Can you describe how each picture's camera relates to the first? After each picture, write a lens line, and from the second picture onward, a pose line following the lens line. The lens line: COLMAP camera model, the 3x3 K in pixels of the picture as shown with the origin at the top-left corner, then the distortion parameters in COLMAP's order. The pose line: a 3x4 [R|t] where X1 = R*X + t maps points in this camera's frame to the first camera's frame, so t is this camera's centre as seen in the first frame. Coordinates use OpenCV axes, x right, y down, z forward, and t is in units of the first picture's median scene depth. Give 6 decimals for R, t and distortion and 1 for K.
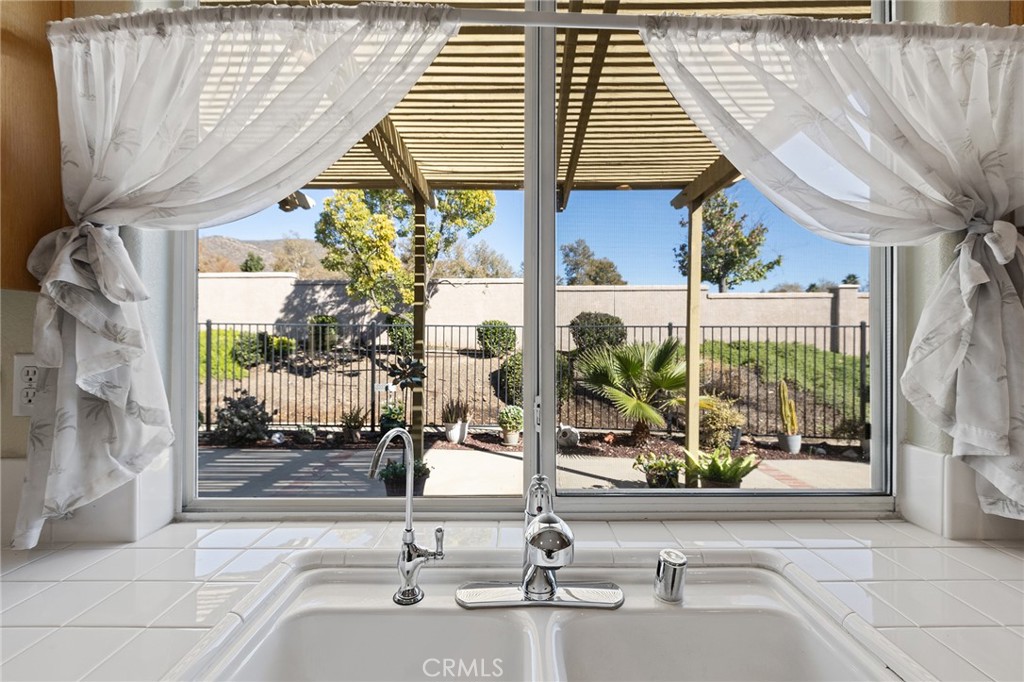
lens RADIAL K [[462.1, 0, 520.3], [0, 462.1, 339.8], [0, 0, 1]] dist [0.003846, -0.001243]
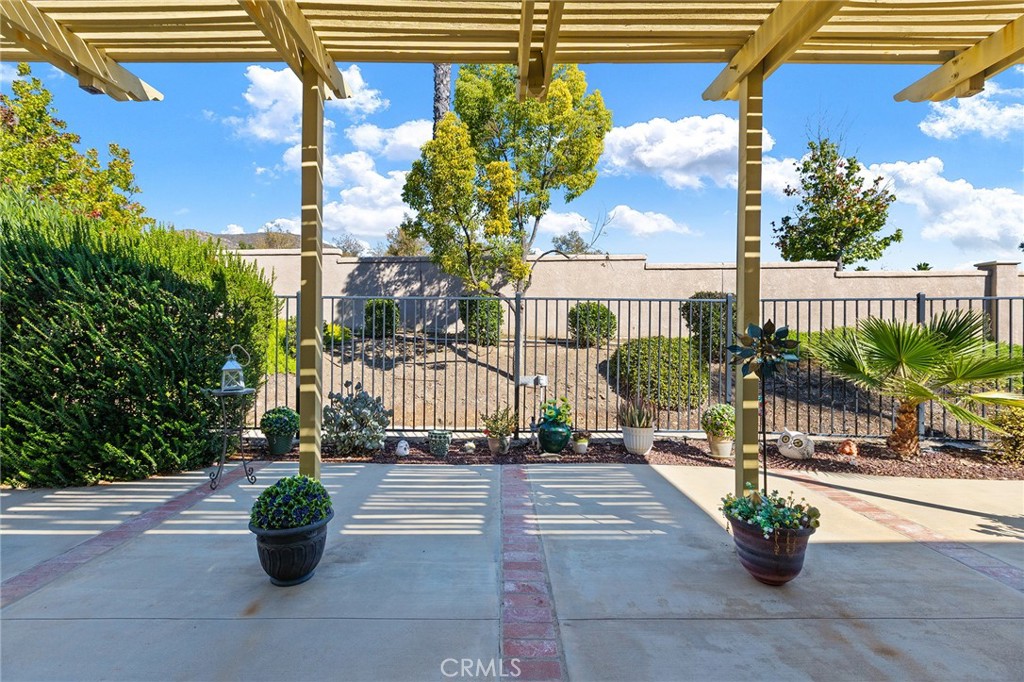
lens RADIAL K [[462.1, 0, 499.8], [0, 462.1, 353.7], [0, 0, 1]] dist [0.003846, -0.001243]
pose [[0.999969, -0.002512, -0.007420, -0.219858], [0.002751, 0.999472, 0.032381, 0.022582], [0.007334, -0.032400, 0.999448, 0.159504]]
